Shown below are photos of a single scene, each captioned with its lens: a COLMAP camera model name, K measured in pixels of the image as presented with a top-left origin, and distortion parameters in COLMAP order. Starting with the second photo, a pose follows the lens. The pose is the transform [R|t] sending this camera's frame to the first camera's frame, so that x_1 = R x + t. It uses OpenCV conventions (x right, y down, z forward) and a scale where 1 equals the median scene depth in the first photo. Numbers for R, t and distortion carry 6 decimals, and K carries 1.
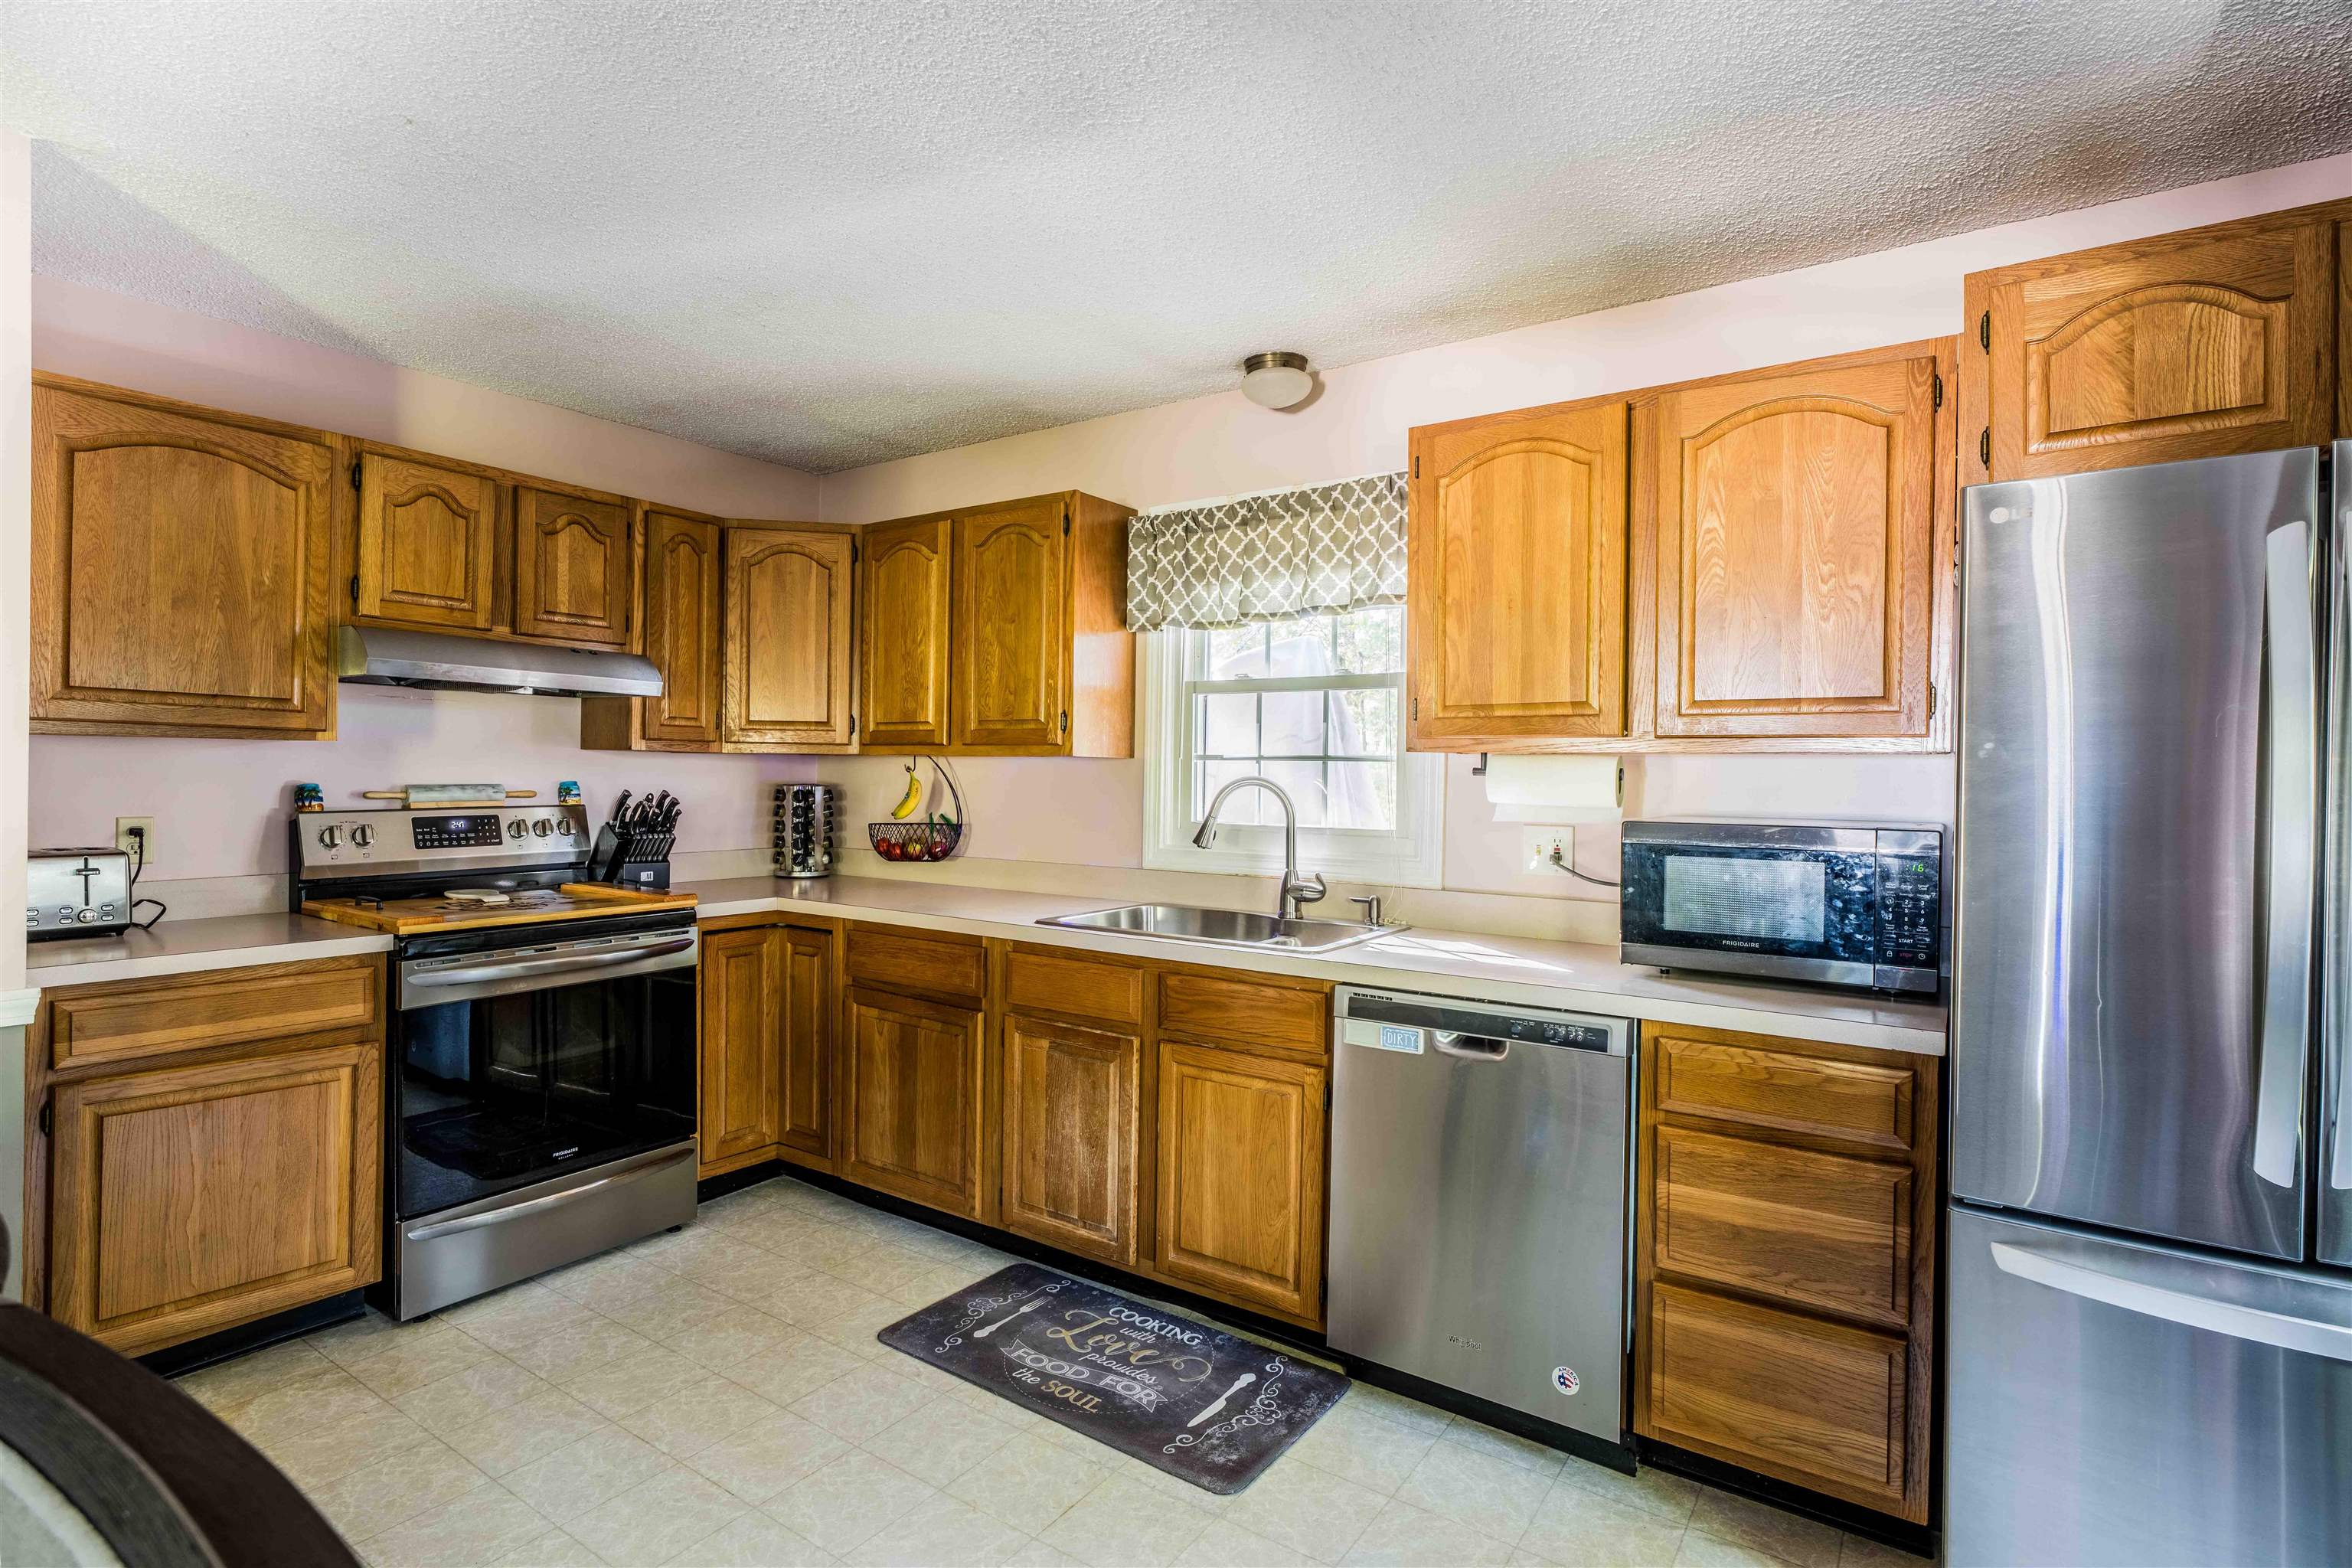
lens RADIAL K [[1187.9, 0, 1179.1], [0, 1187.9, 760.6], [0, 0, 1]] dist [-0.004108, 0.000072]
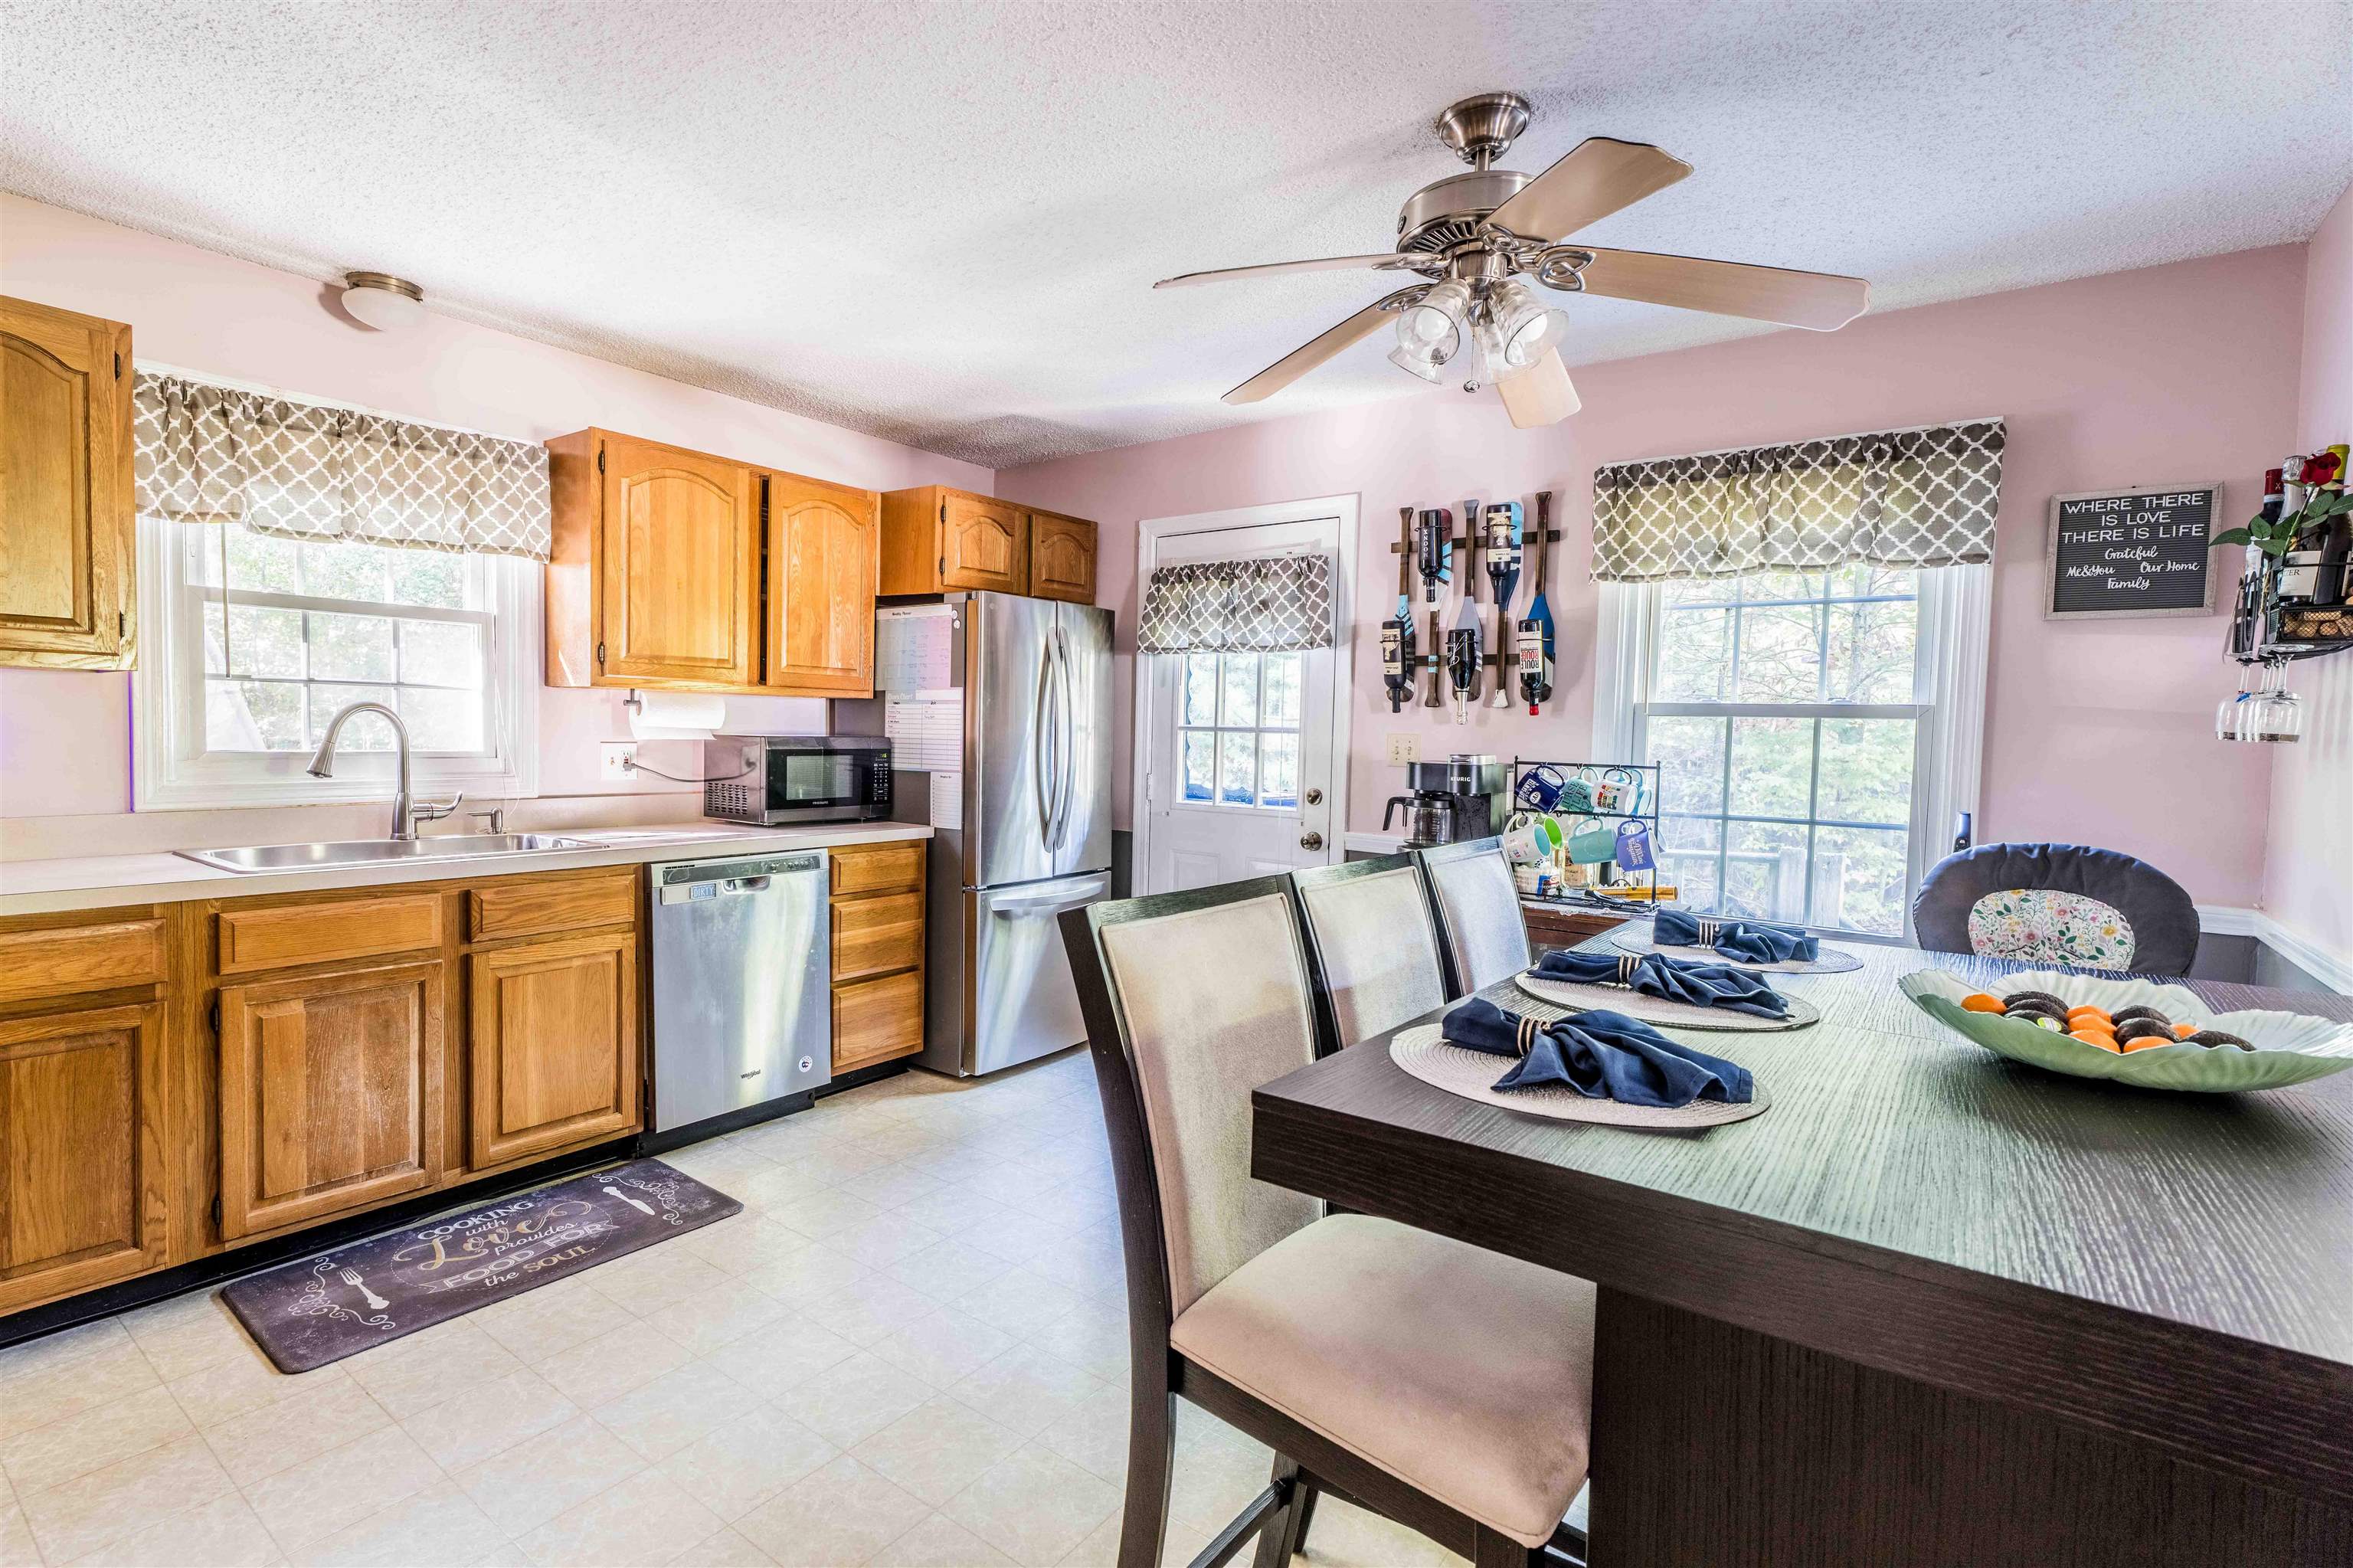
lens RADIAL K [[1056.5, 0, 1164.9], [0, 1056.5, 779.6], [0, 0, 1]] dist [0.002946, -0.001004]
pose [[0.016124, -0.052338, 0.998499, -0.963346], [-0.019725, 0.998418, 0.052652, 0.021406], [-0.999675, -0.020545, 0.015066, 0.390993]]
